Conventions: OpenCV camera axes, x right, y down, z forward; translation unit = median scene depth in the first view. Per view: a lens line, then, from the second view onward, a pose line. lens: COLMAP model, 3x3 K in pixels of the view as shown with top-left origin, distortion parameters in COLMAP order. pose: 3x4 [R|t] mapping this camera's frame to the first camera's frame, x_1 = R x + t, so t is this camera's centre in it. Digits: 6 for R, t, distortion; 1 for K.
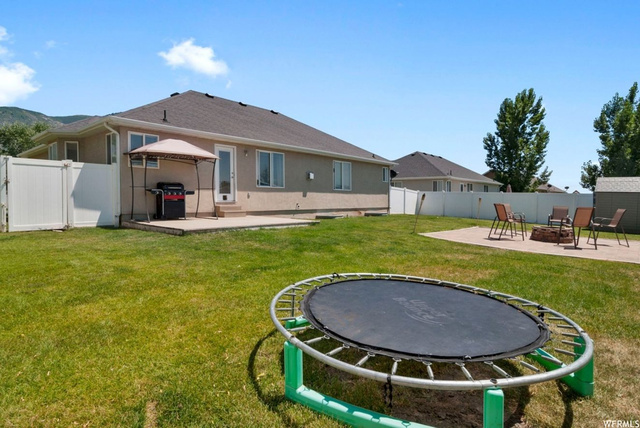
lens RADIAL K [[348.8, 0, 320.7], [0, 348.8, 221.2], [0, 0, 1]] dist [-0.000044, 0.000118]
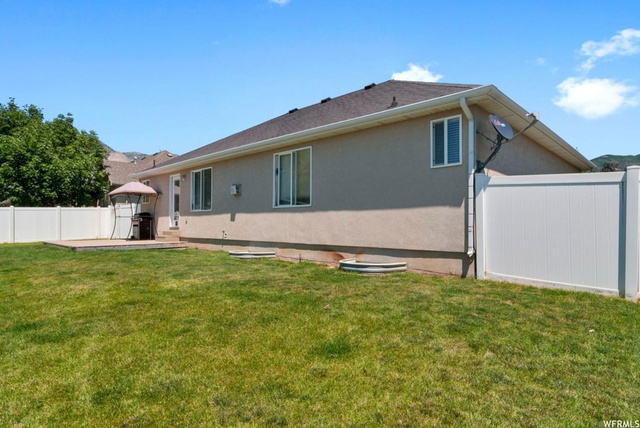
lens RADIAL K [[348.8, 0, 320.7], [0, 348.8, 221.2], [0, 0, 1]] dist [-0.000044, 0.000118]
pose [[-0.014650, -0.002085, -0.999891, 0.698044], [-0.055159, 0.998477, -0.001274, -0.085806], [0.998370, 0.055135, -0.014743, 1.299762]]
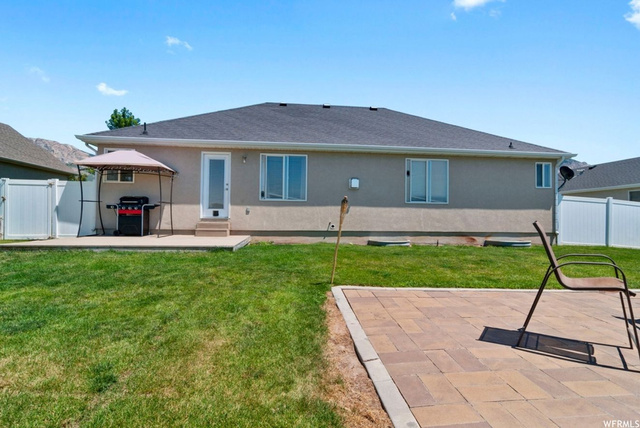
lens RADIAL K [[348.8, 0, 320.7], [0, 348.8, 221.2], [0, 0, 1]] dist [-0.000044, 0.000118]
pose [[0.733974, 0.010894, -0.679090, 0.439834], [-0.051574, 0.997878, -0.039734, -0.024771], [0.677217, 0.064187, 0.732979, 0.491805]]
